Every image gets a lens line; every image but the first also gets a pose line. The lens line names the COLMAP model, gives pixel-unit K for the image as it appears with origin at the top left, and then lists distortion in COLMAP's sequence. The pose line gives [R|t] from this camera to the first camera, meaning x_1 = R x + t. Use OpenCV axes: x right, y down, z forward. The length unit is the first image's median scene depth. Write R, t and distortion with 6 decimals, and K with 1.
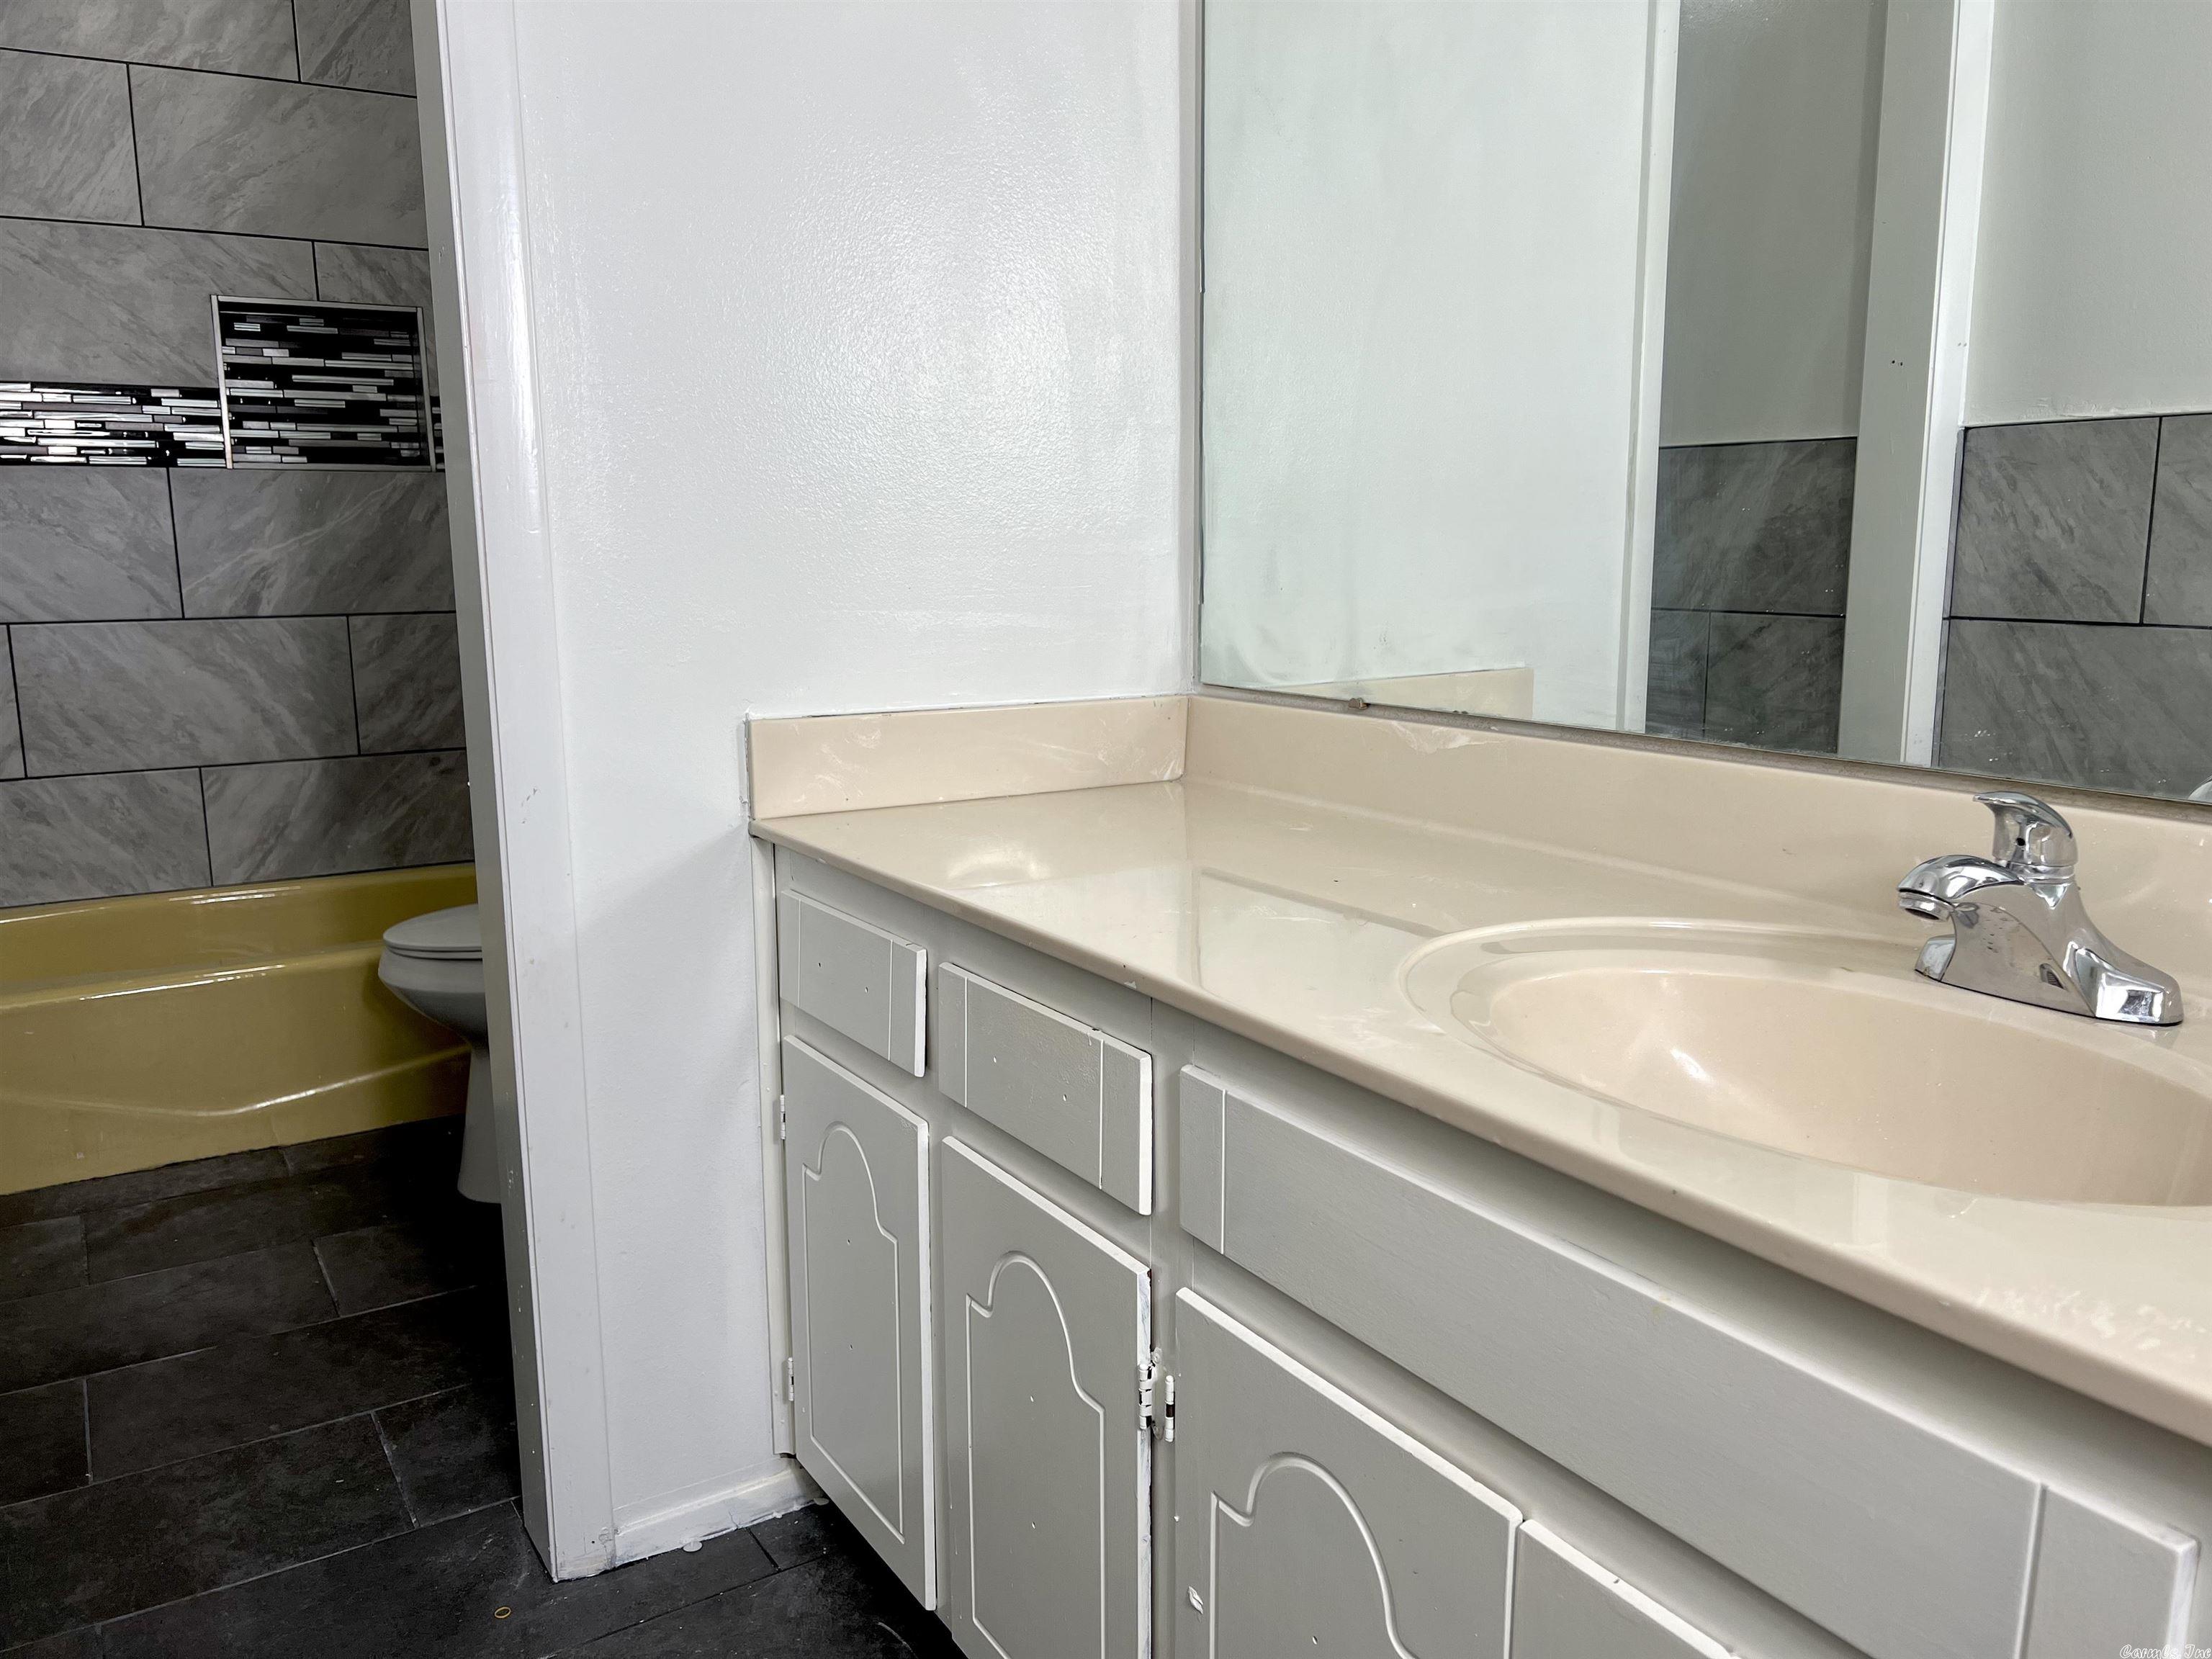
lens RADIAL K [[1670.8, 0, 1086.3], [0, 1670.8, 821.0], [0, 0, 1]] dist [0.027805, -0.037674]
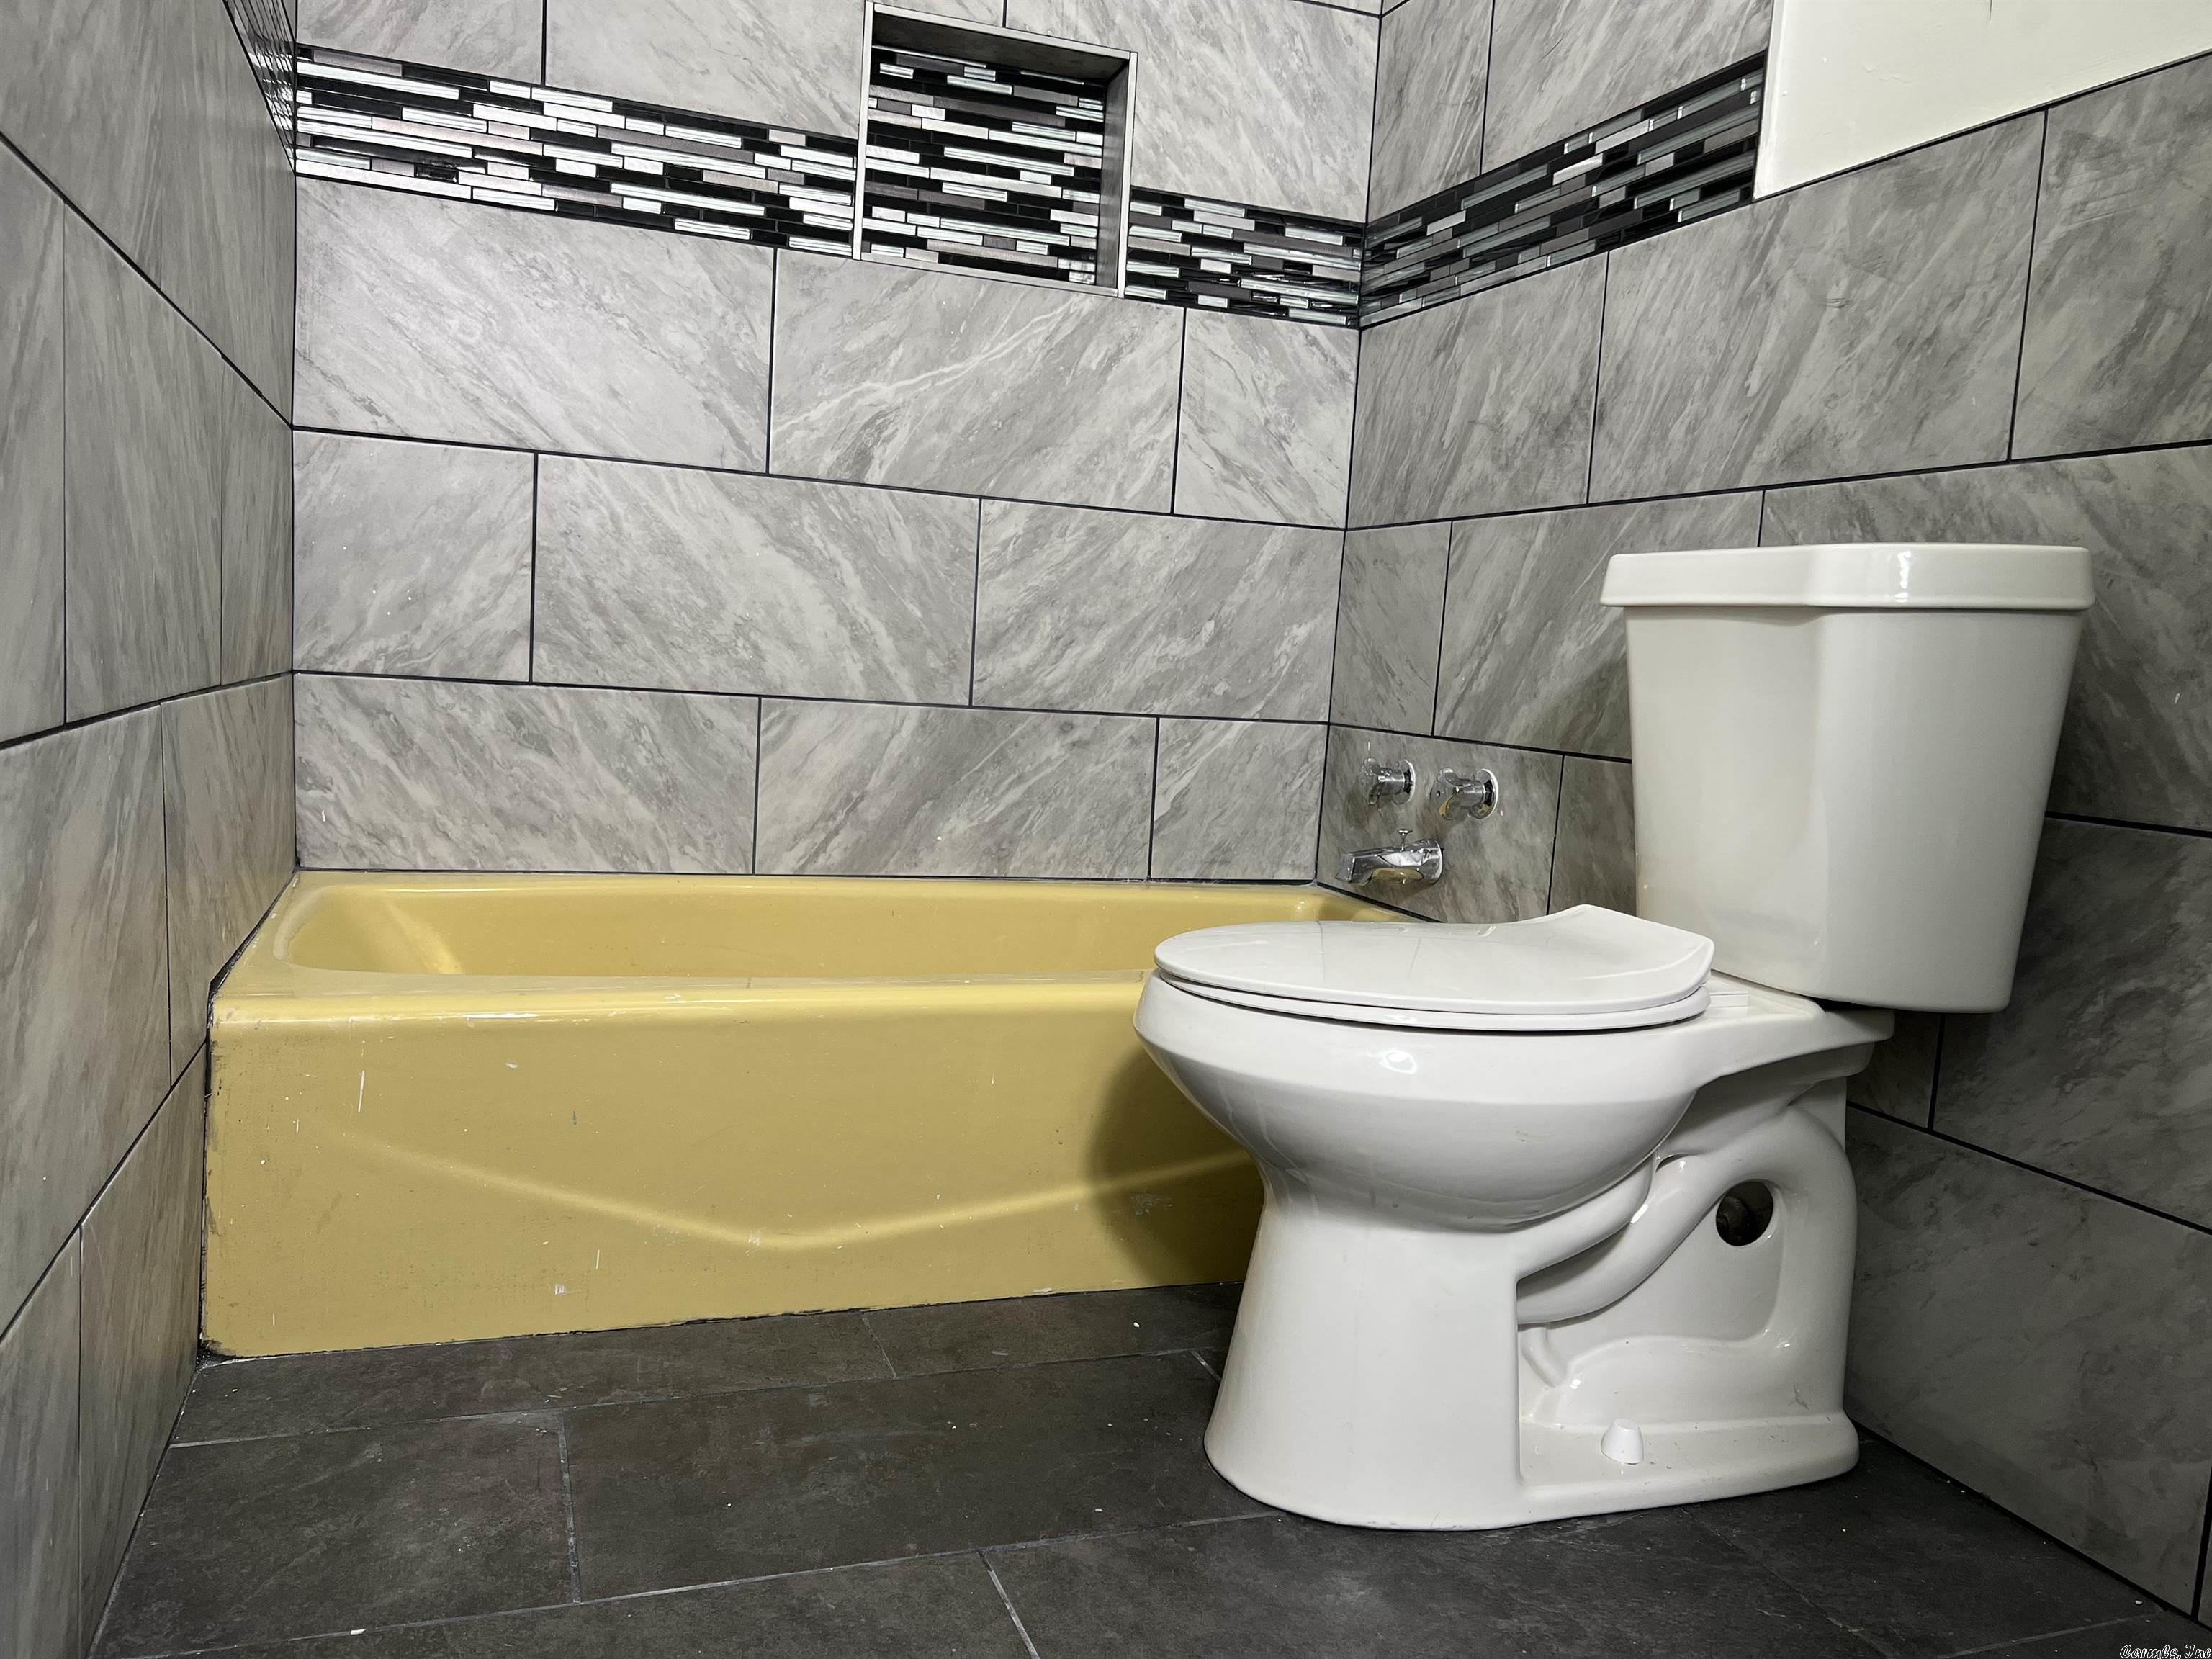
lens RADIAL K [[1670.8, 0, 1064.4], [0, 1670.8, 812.4], [0, 0, 1]] dist [0.027805, -0.037674]
pose [[0.975245, 0.090446, -0.201785, -0.270517], [-0.105032, 0.992486, -0.062766, 0.044014], [0.194591, 0.082406, 0.977417, 0.372939]]
